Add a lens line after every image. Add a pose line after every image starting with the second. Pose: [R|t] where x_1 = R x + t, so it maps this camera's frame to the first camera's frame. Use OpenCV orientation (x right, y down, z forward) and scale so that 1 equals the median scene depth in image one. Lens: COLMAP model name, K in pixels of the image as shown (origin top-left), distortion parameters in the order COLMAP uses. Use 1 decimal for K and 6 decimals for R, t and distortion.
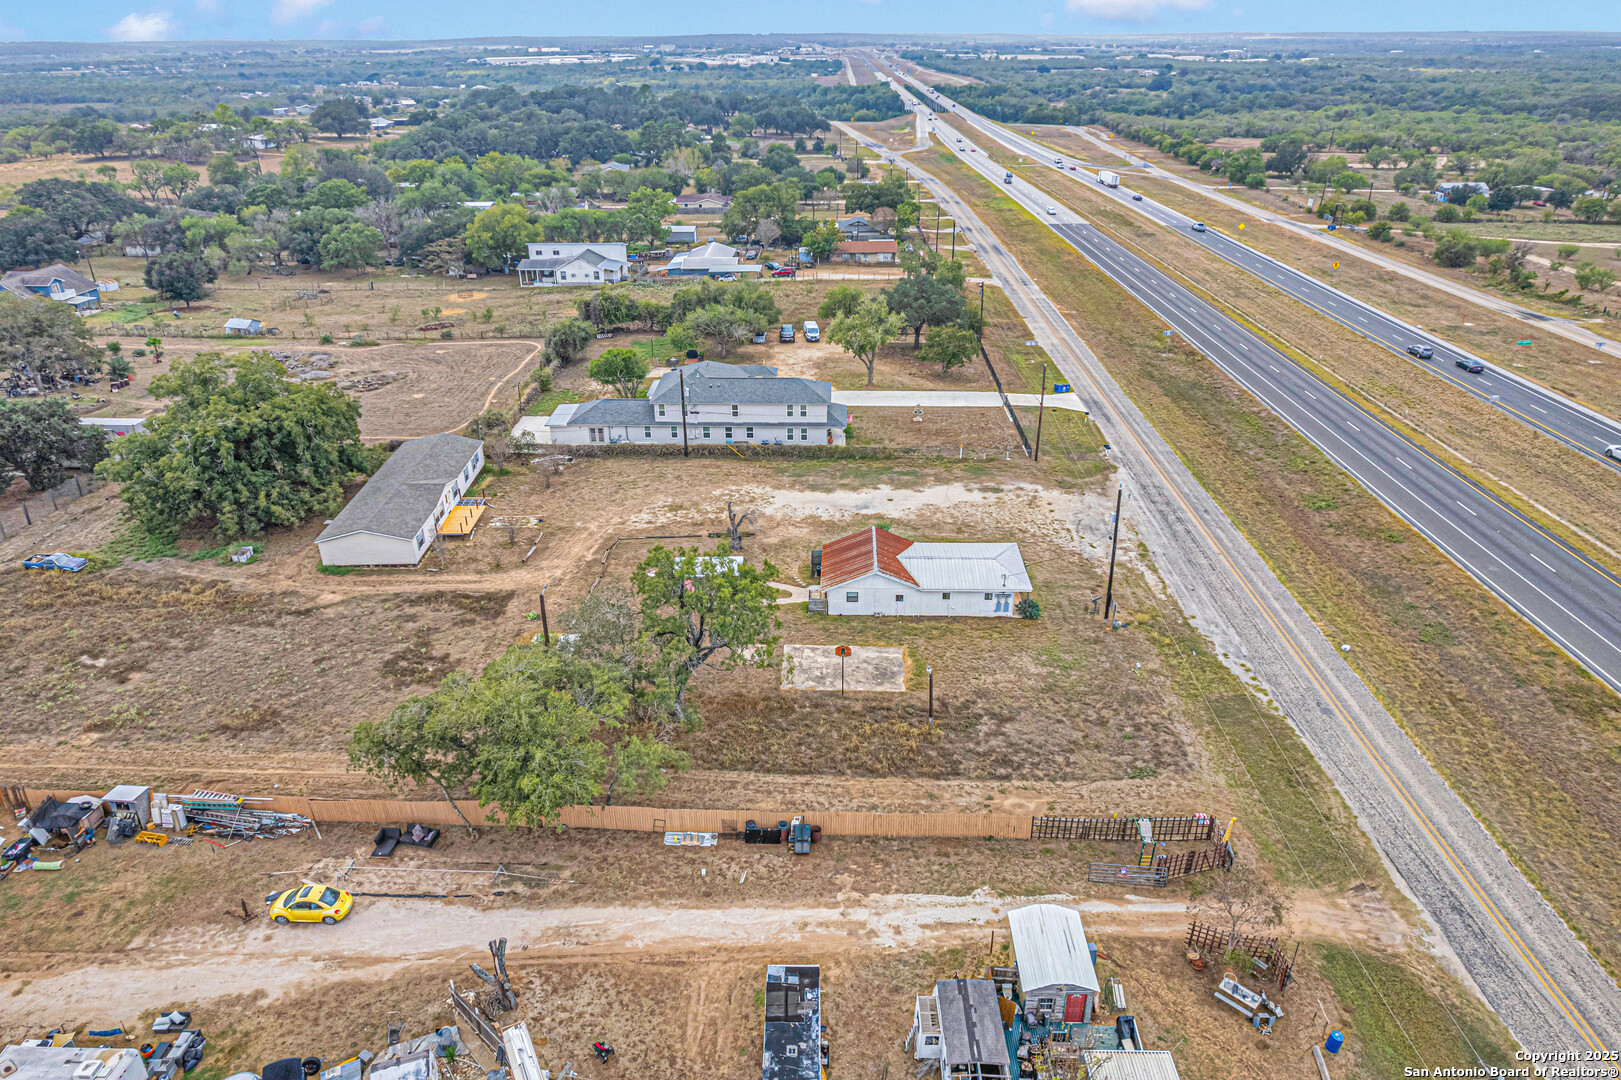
lens RADIAL K [[1024.9, 0, 810.5], [0, 1024.9, 540.0], [0, 0, 1]] dist [-0.073557, 0.072869]
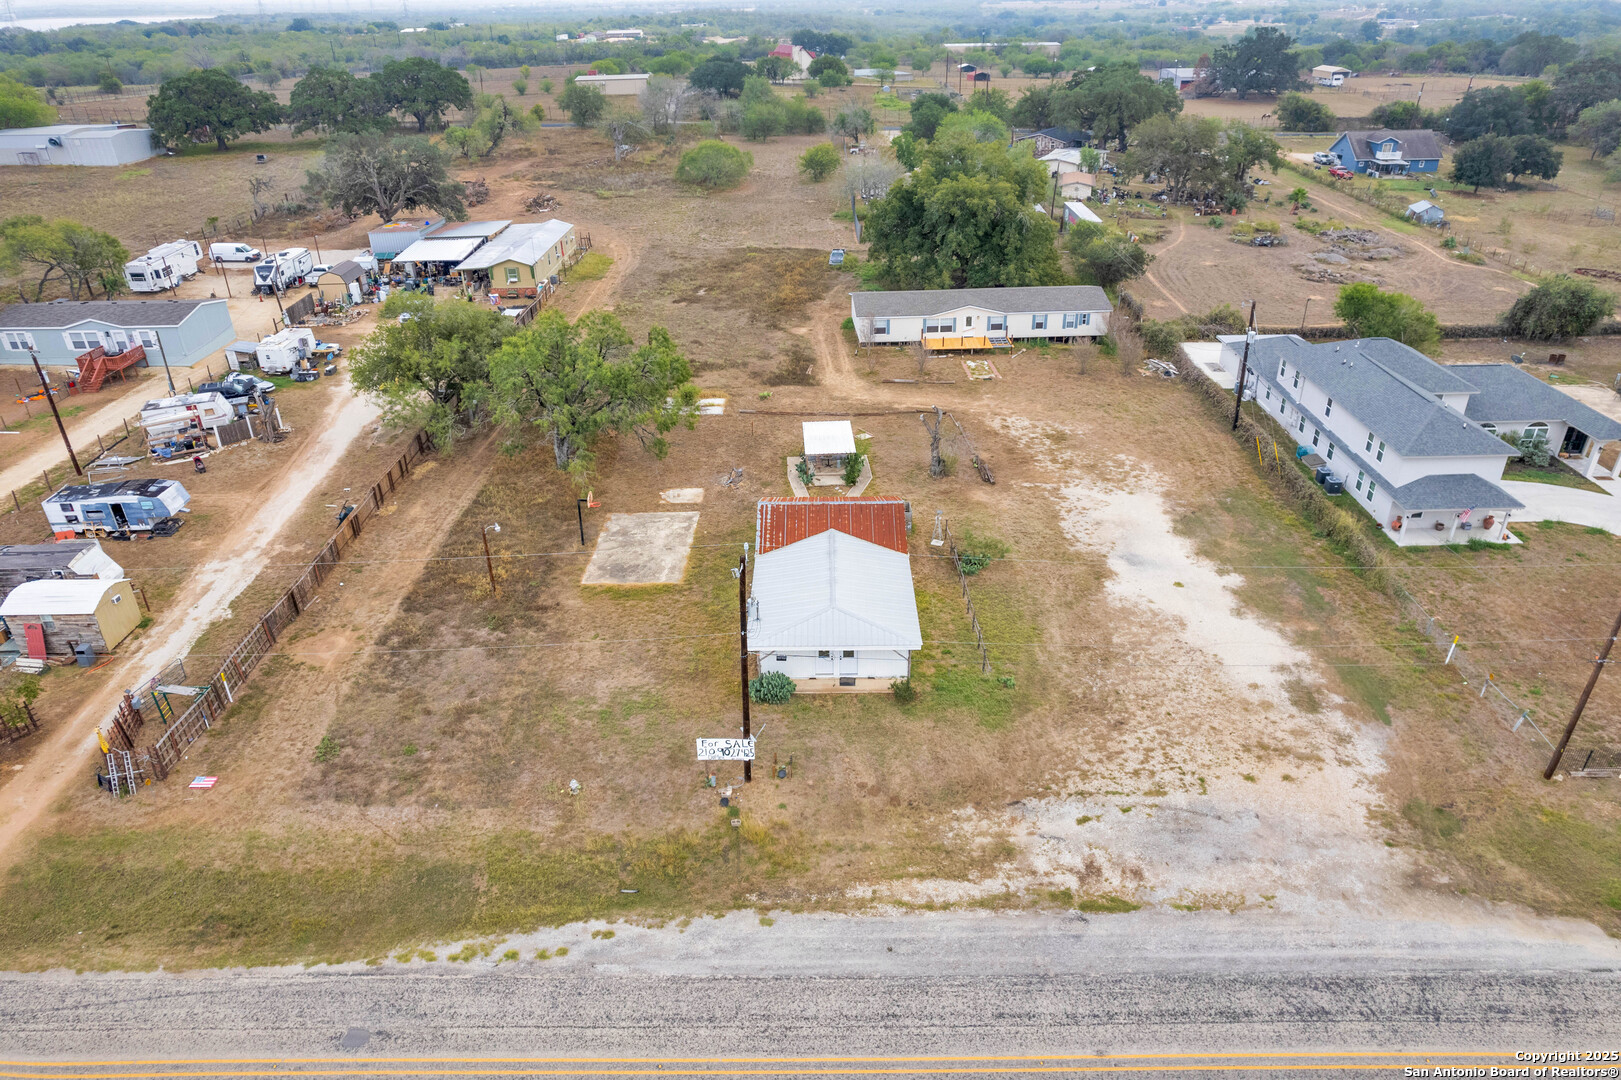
lens RADIAL K [[1024.9, 0, 810.5], [0, 1024.9, 540.0], [0, 0, 1]] dist [-0.073557, 0.072869]
pose [[0.035646, 0.488245, -0.871978, 0.661015], [-0.429020, 0.795518, 0.427894, -0.255297], [0.902591, 0.358843, 0.237824, 0.802965]]
